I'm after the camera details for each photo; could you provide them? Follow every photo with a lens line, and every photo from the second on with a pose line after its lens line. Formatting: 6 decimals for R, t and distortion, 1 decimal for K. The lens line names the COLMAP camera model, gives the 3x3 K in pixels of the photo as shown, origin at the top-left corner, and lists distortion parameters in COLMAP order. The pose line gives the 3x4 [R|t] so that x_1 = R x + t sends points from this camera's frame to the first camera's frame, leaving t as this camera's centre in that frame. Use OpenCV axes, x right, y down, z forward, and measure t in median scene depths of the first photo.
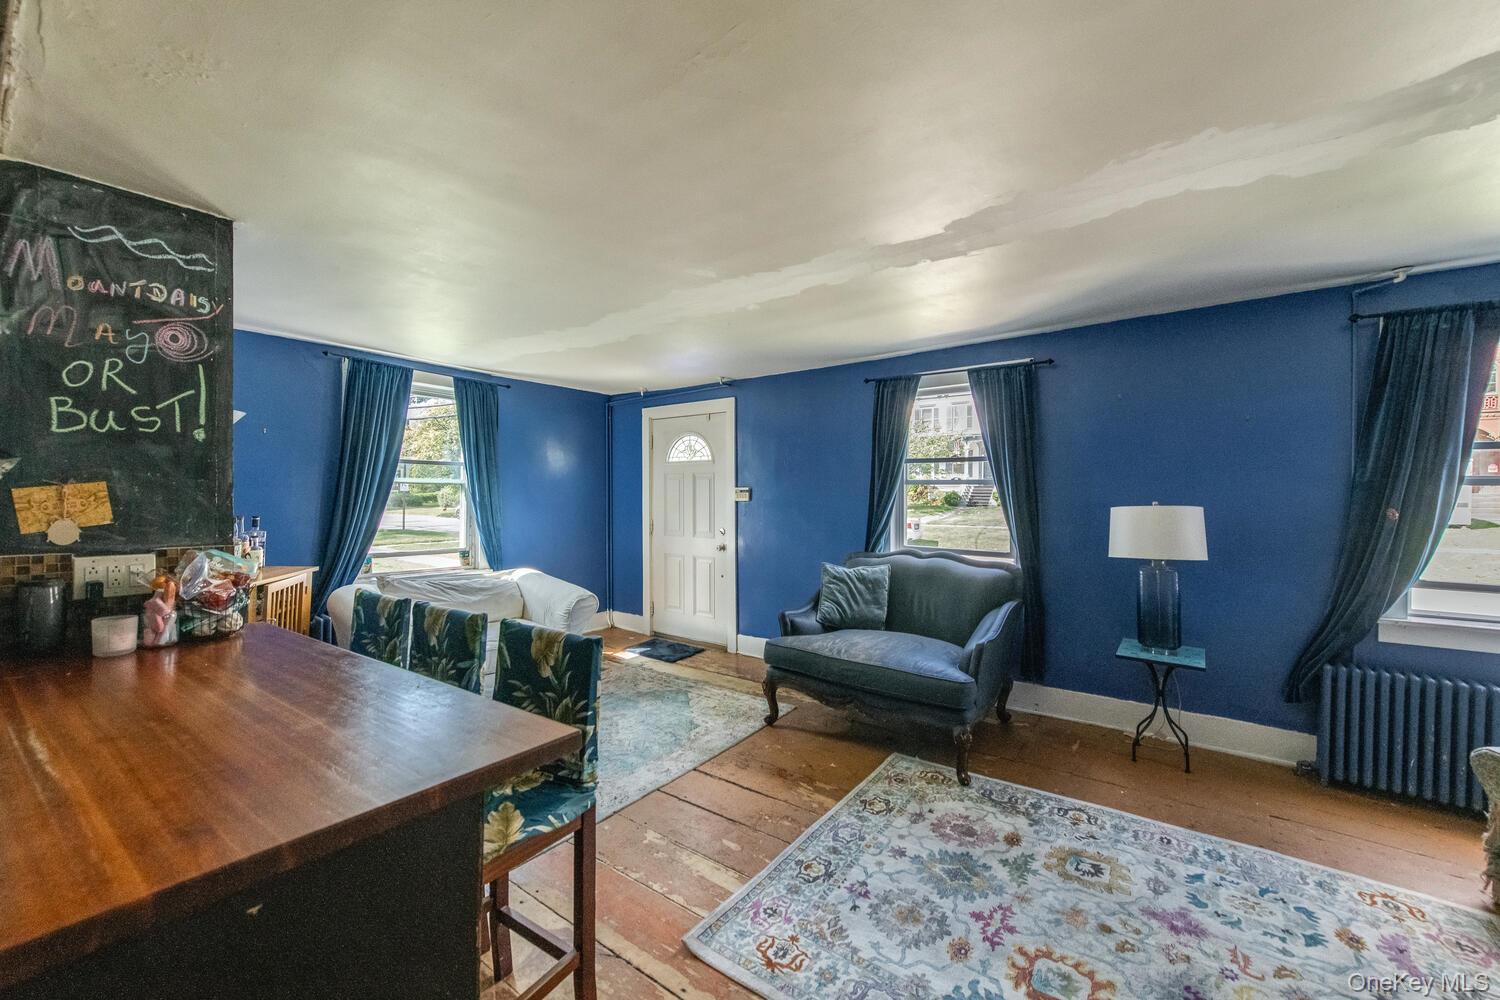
lens RADIAL K [[594.9, 0, 749.5], [0, 594.9, 491.5], [0, 0, 1]] dist [0.001813, 0.000056]
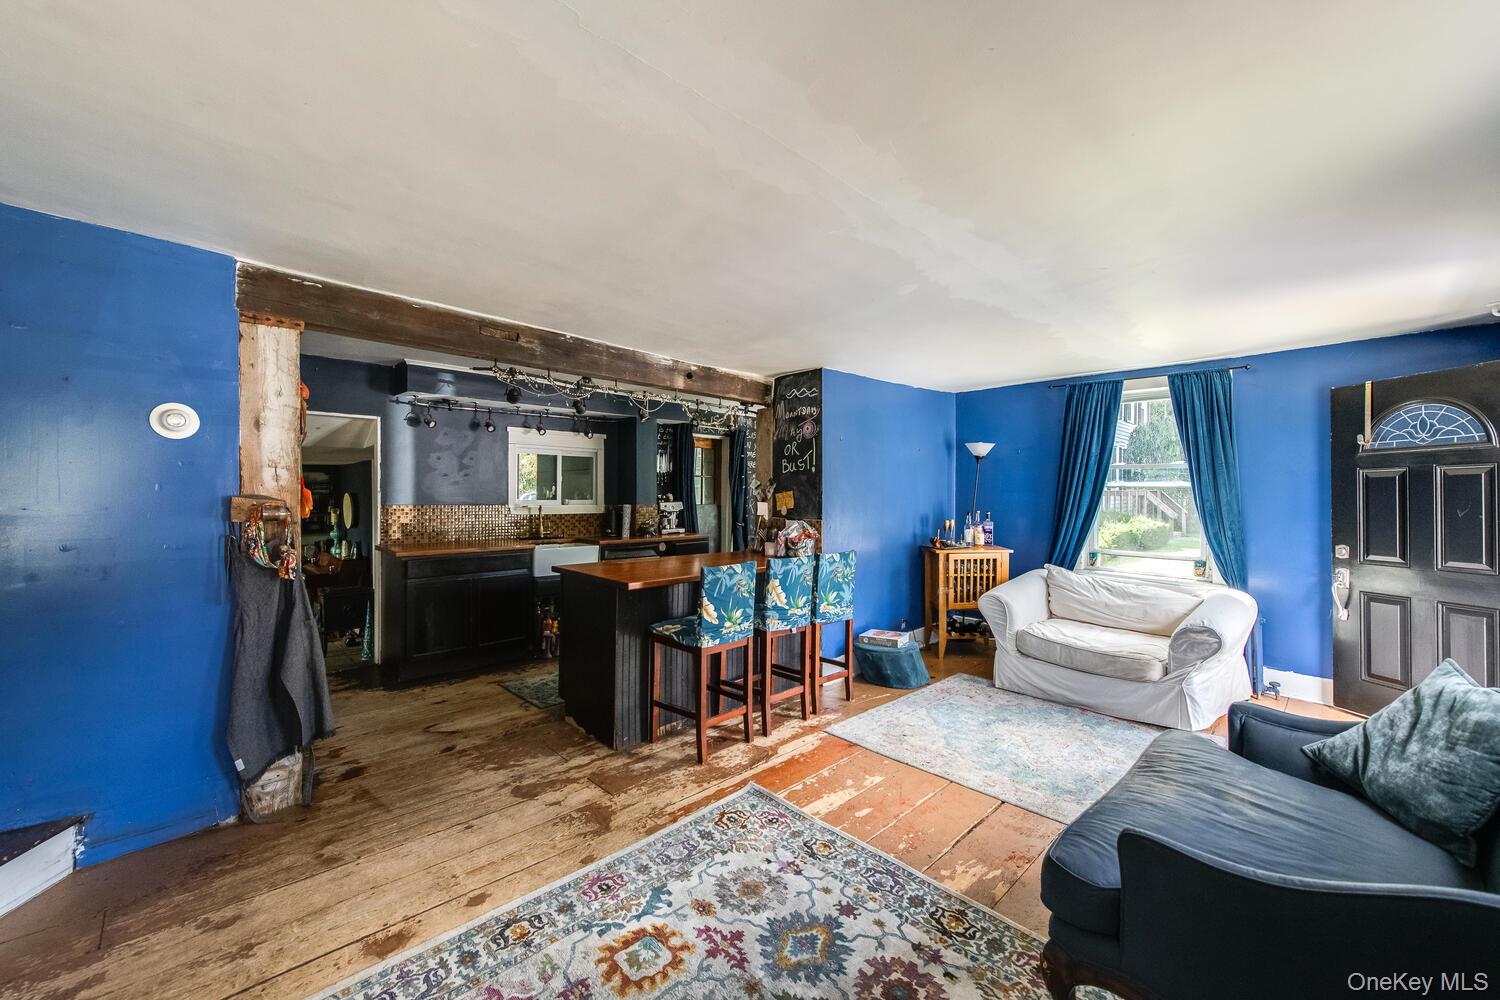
lens RADIAL K [[594.9, 0, 749.5], [0, 594.9, 491.5], [0, 0, 1]] dist [0.001813, 0.000056]
pose [[-0.183906, -0.005152, -0.982930, 1.313565], [-0.000018, 0.999986, -0.005238, -0.001396], [0.982944, -0.000945, -0.183903, 1.182391]]
